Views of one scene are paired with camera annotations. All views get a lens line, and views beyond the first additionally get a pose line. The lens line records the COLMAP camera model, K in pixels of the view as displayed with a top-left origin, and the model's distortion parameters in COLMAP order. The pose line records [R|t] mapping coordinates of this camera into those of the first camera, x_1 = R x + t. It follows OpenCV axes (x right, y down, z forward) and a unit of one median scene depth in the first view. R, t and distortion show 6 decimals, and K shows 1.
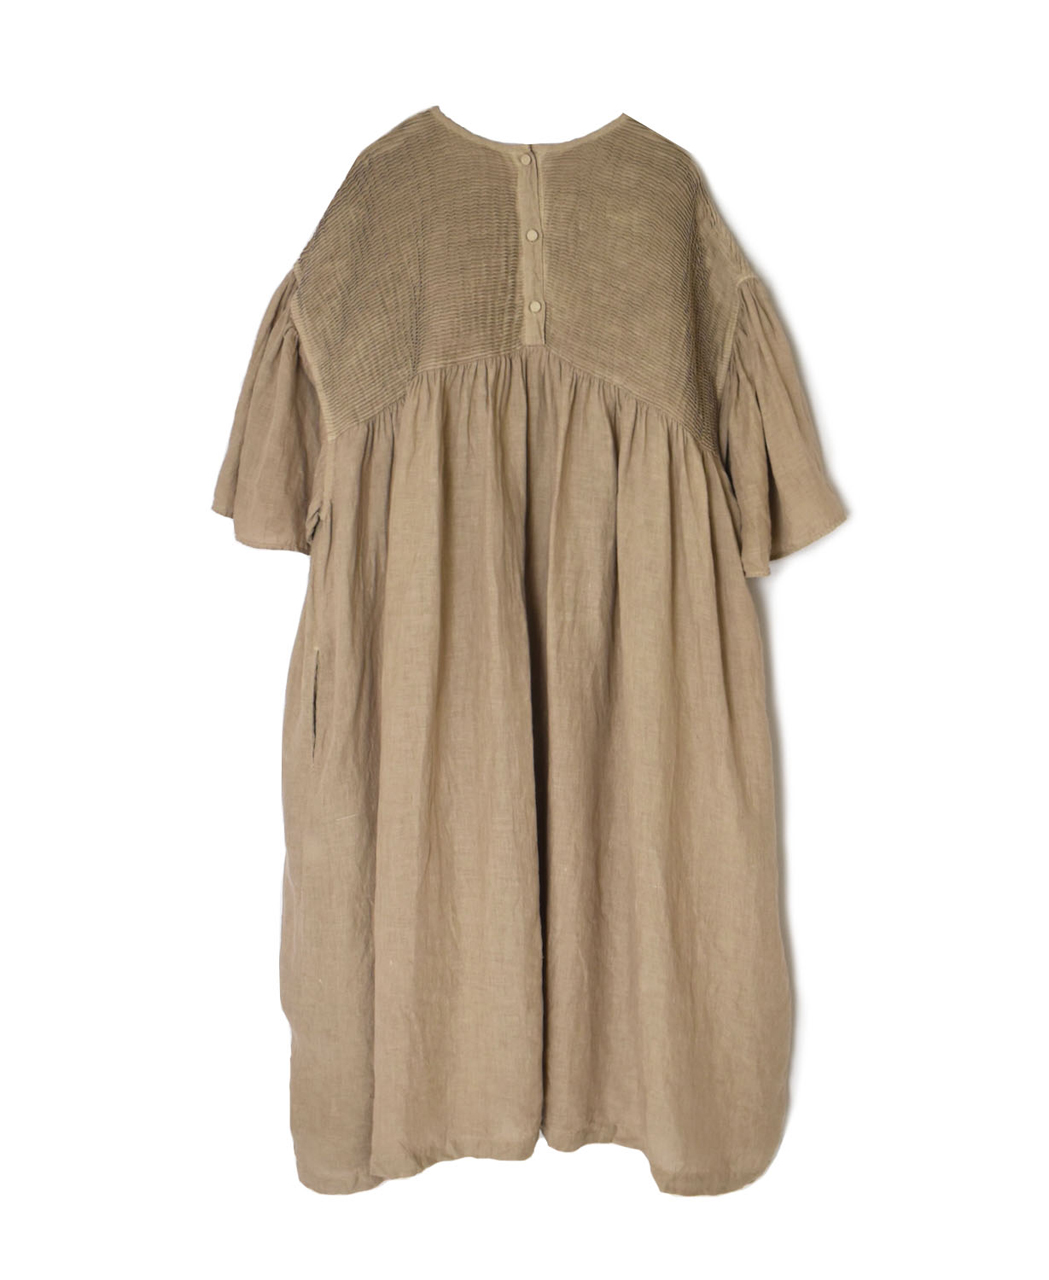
lens RADIAL K [[1371.3, 0, 487.5], [0, 1371.3, 639.7], [0, 0, 1]] dist [-0.129125, 0.016678]
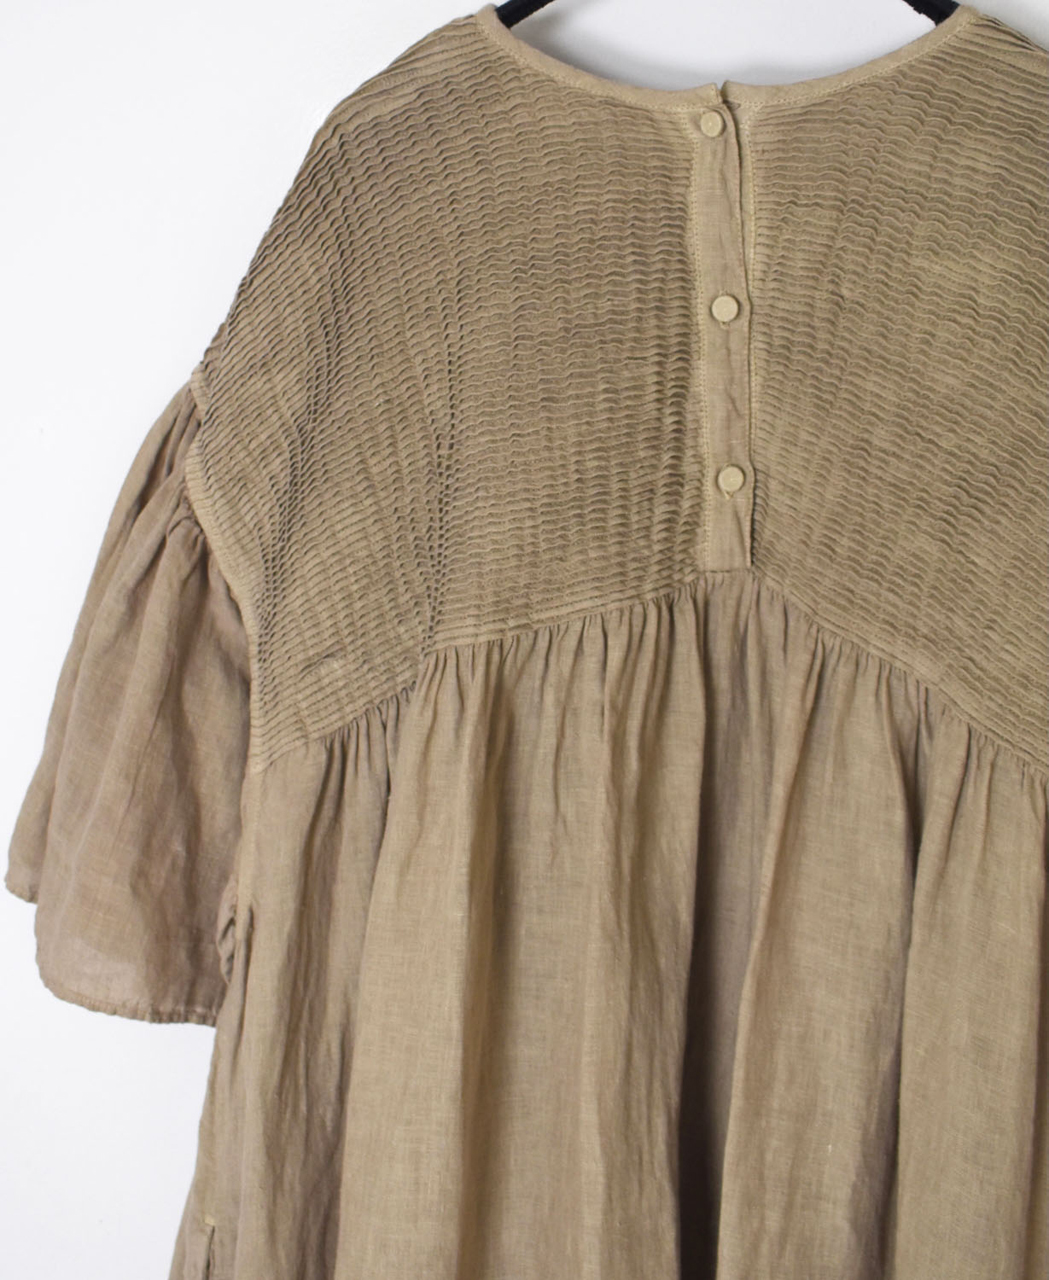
lens RADIAL K [[1371.3, 0, 487.5], [0, 1371.3, 639.7], [0, 0, 1]] dist [-0.129125, 0.016678]
pose [[0.977540, 0.035260, -0.207777, 0.051579], [-0.027025, 0.998738, 0.042343, -0.213539], [0.209008, -0.035777, 0.977259, 0.579020]]
